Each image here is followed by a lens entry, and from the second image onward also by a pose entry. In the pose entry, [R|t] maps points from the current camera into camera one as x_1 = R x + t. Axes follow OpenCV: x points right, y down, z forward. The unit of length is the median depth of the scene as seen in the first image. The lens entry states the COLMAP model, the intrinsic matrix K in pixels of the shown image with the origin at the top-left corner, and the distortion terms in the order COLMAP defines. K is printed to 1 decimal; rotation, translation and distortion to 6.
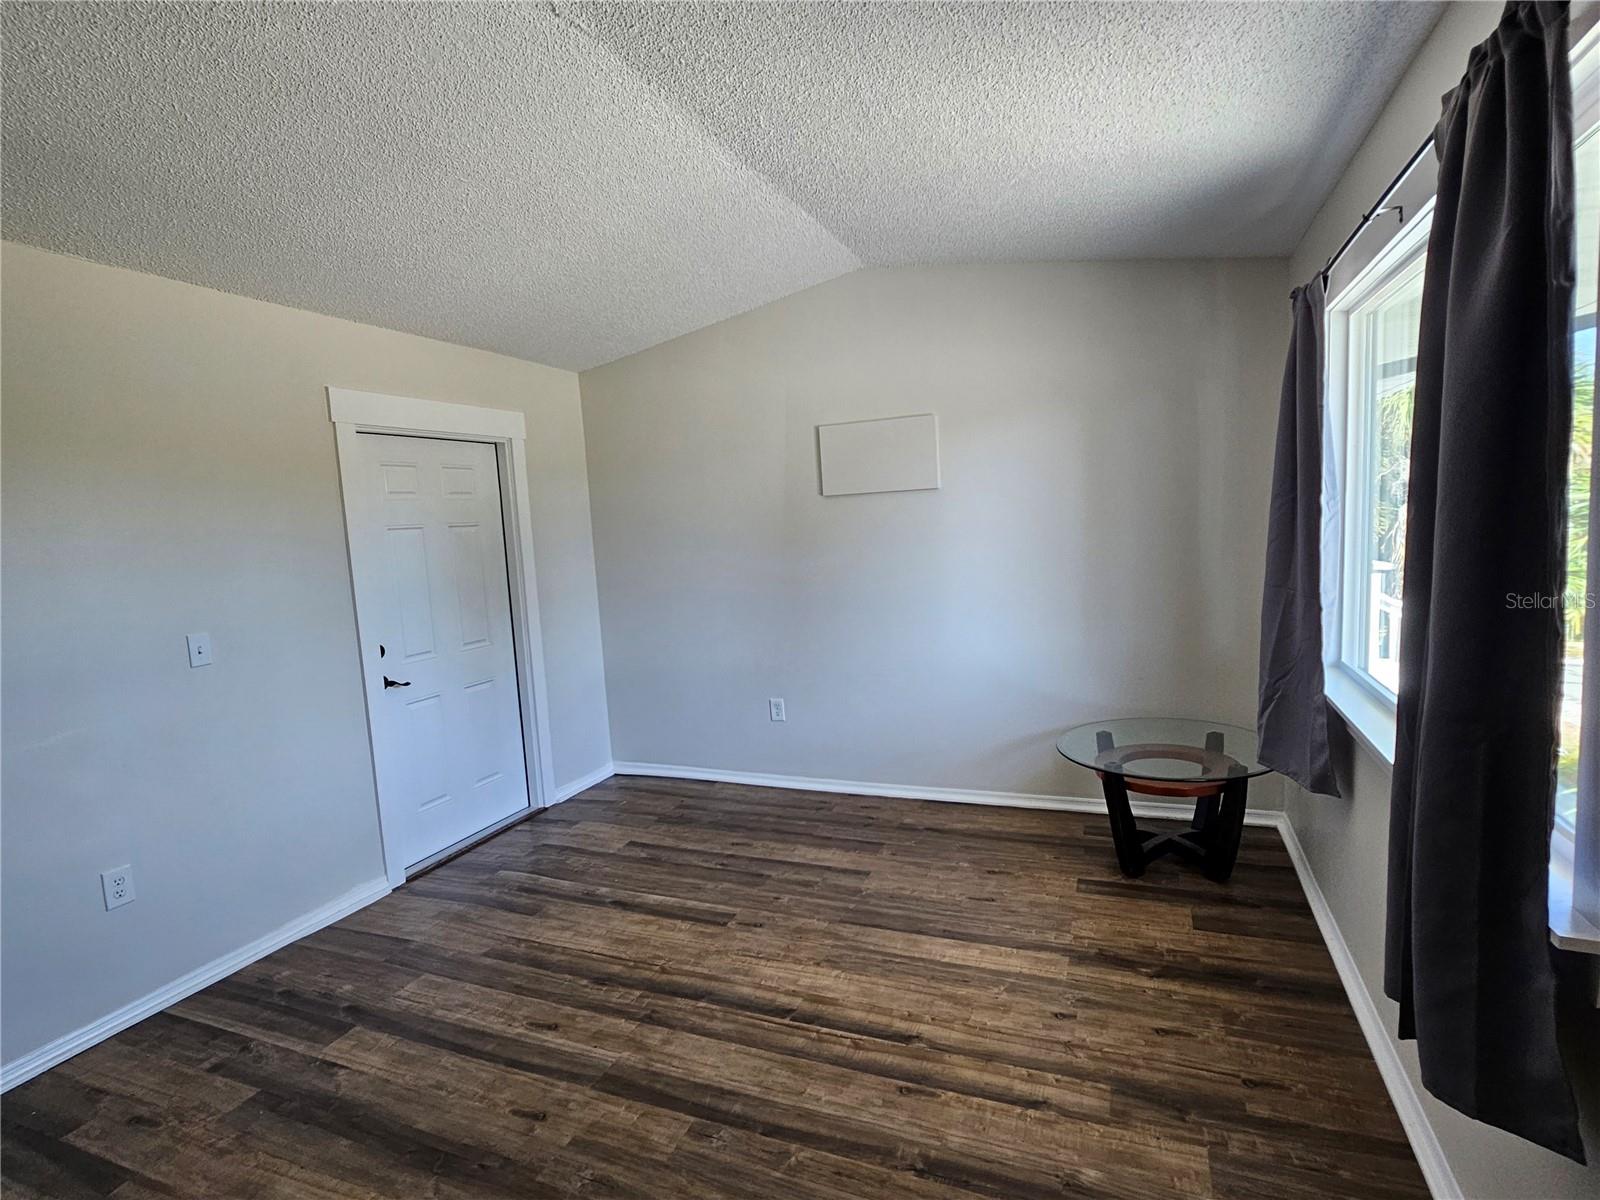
lens RADIAL K [[809.9, 0, 792.1], [0, 809.9, 601.4], [0, 0, 1]] dist [-0.001537, 0.000076]
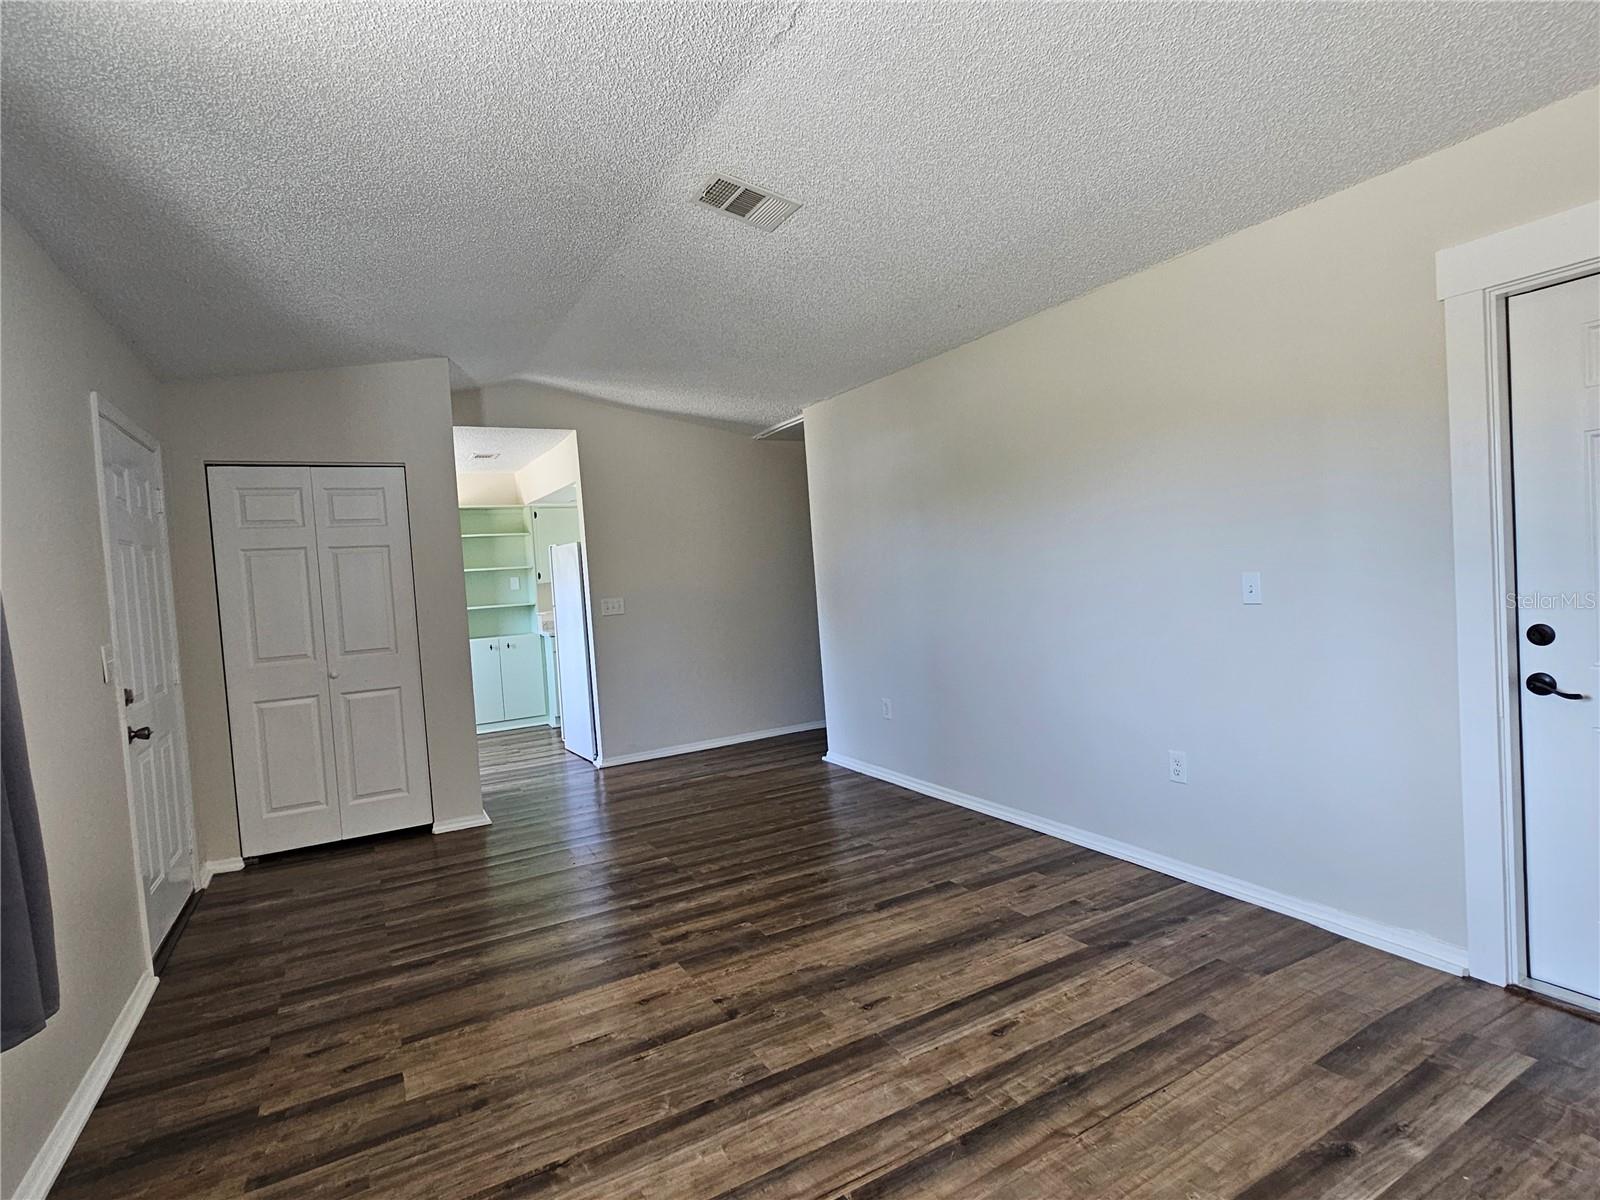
lens RADIAL K [[809.9, 0, 789.6], [0, 809.9, 600.1], [0, 0, 1]] dist [-0.001537, 0.000076]
pose [[-0.611664, 0.124531, -0.781255, 0.499402], [0.015897, 0.989269, 0.145241, -0.096774], [0.790958, 0.076419, -0.607080, 1.317567]]
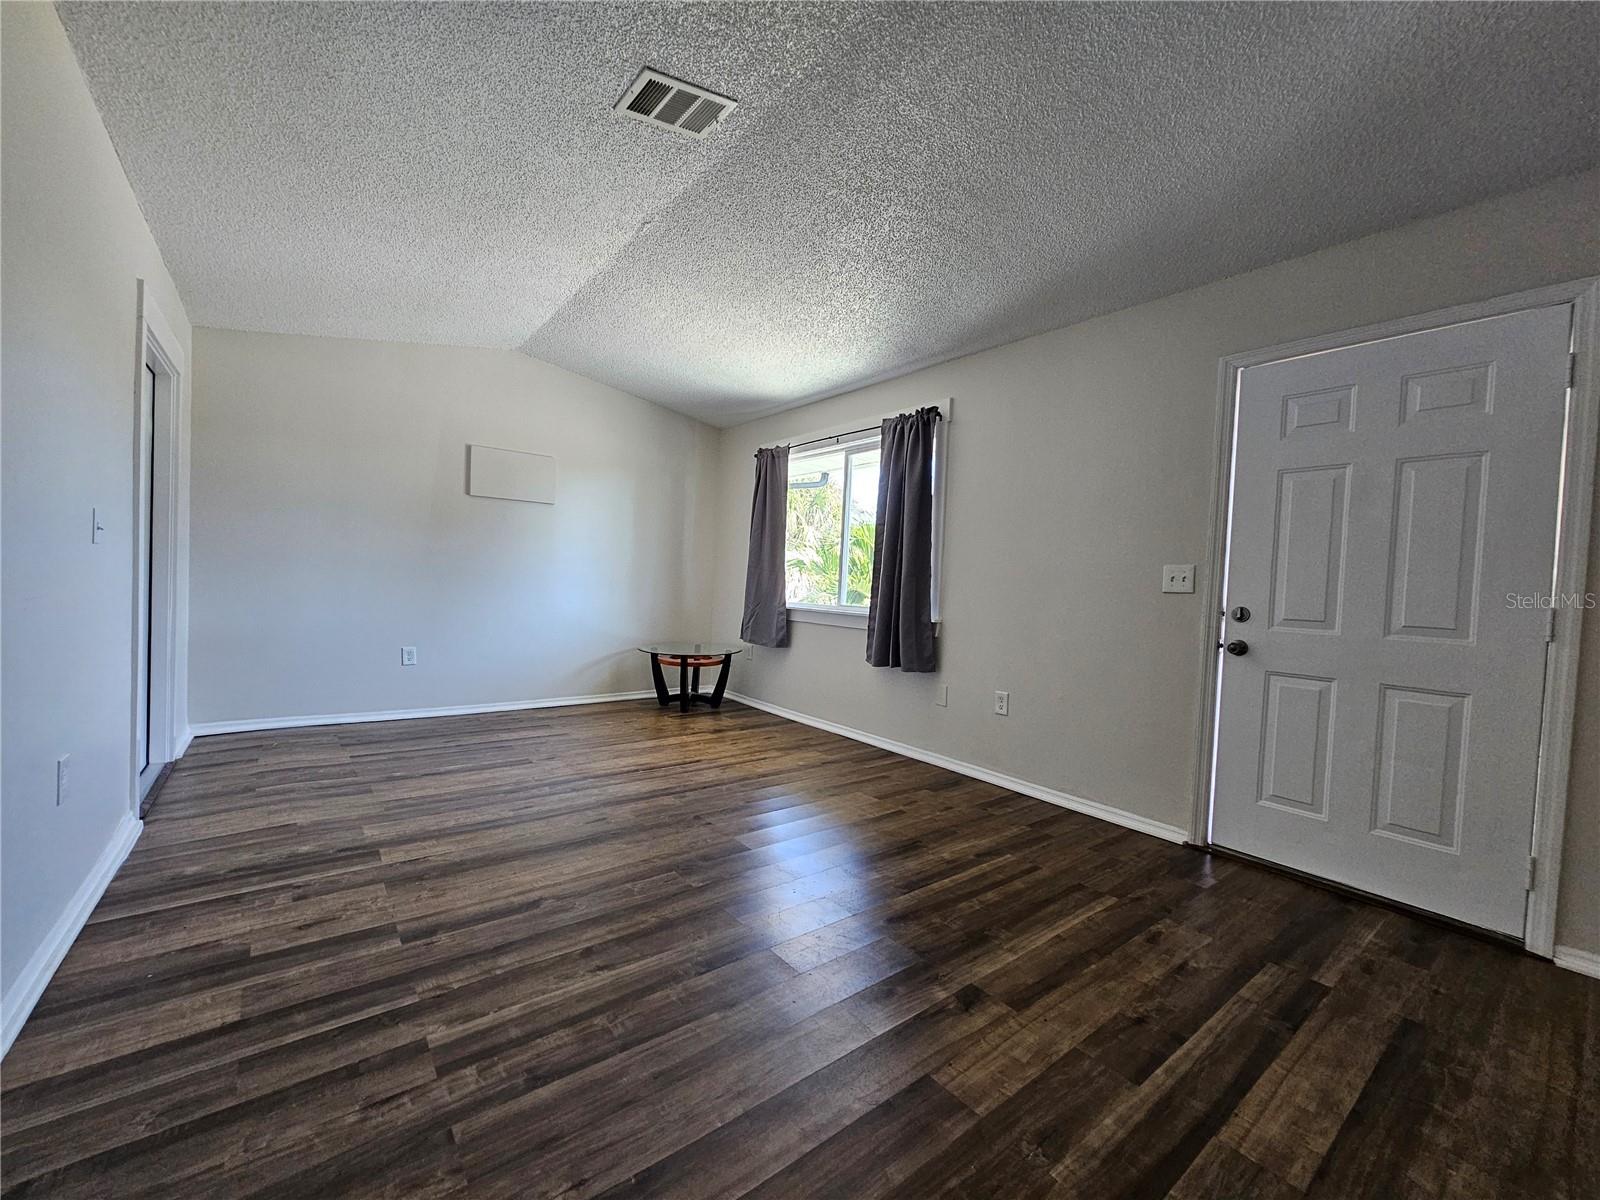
lens RADIAL K [[653.7, 0, 793.1], [0, 653.7, 601.5], [0, 0, 1]] dist [0.000734, -0.000256]
pose [[0.484593, 0.051676, 0.873212, -1.117976], [0.020147, 0.997329, -0.070202, 0.239278], [-0.874507, 0.051612, 0.482258, -0.027226]]
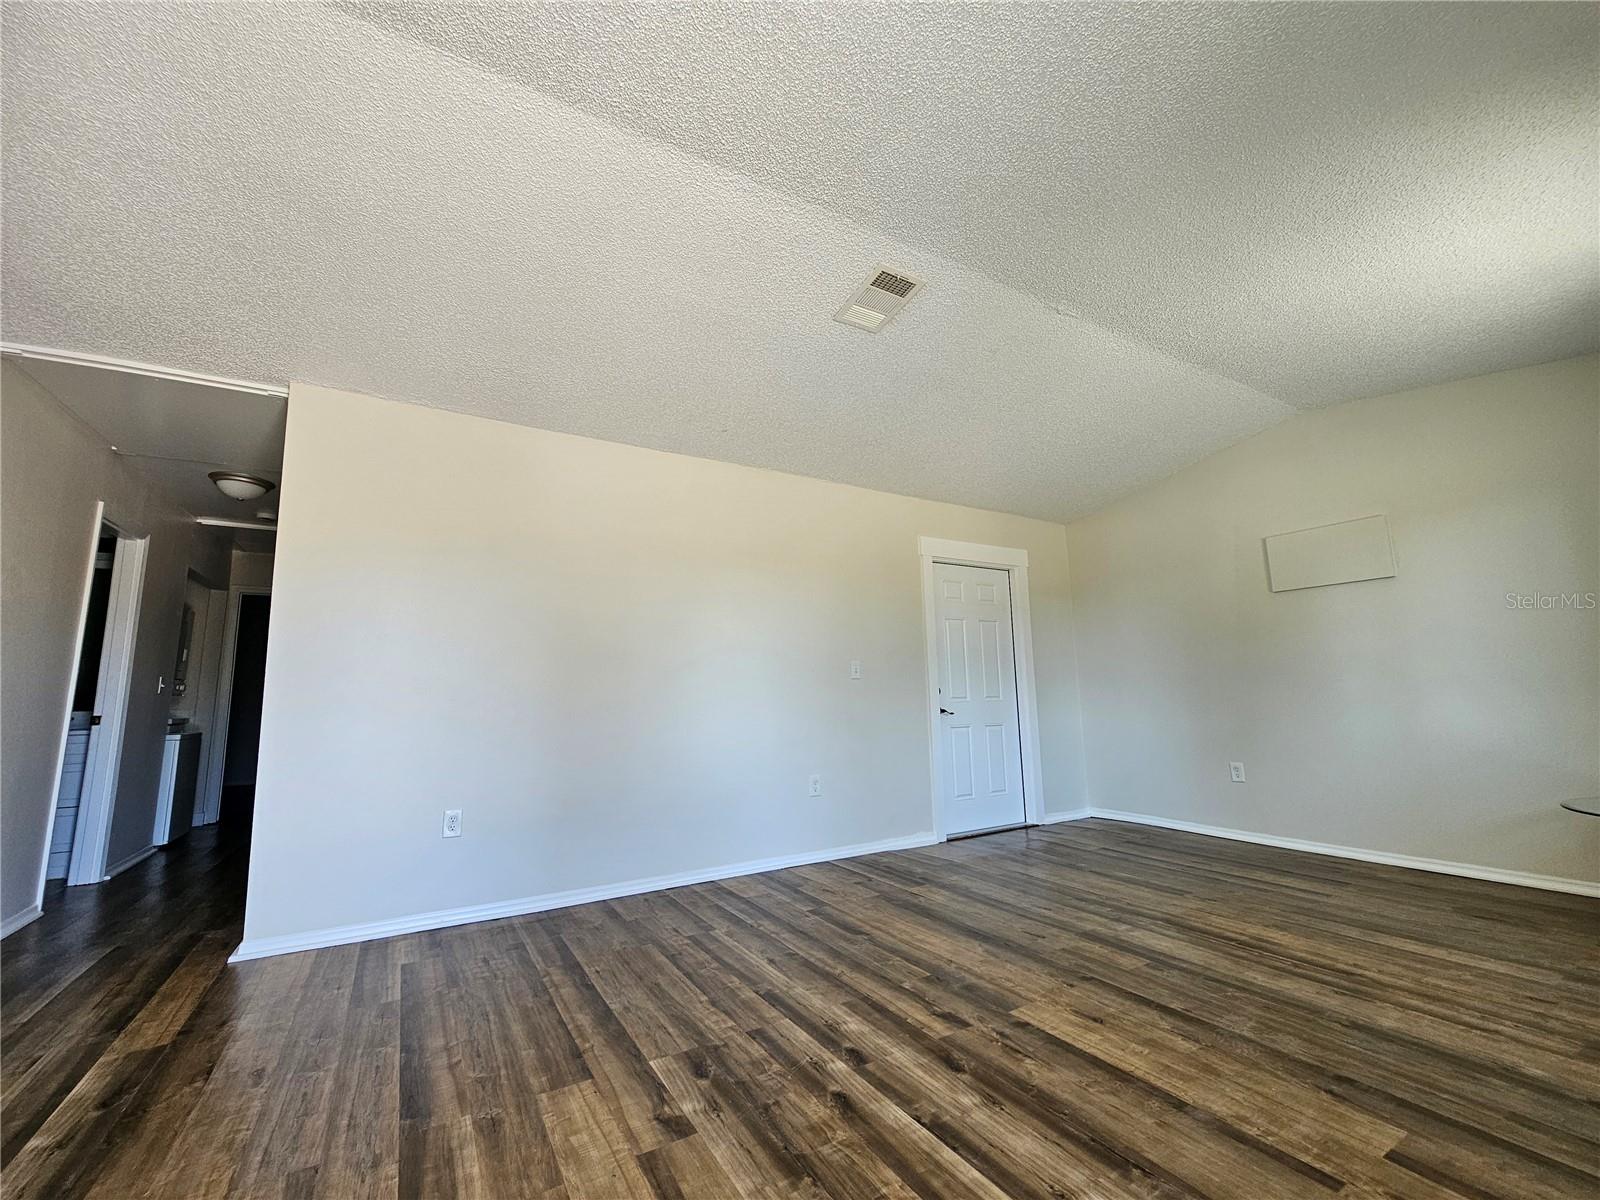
lens RADIAL K [[653.7, 0, 793.4], [0, 653.7, 603.0], [0, 0, 1]] dist [0.000734, -0.000256]
pose [[0.802225, -0.042647, -0.595497, 0.075174], [-0.089934, 0.977431, -0.191154, 0.239409], [0.590210, 0.206904, 0.780284, -0.351378]]
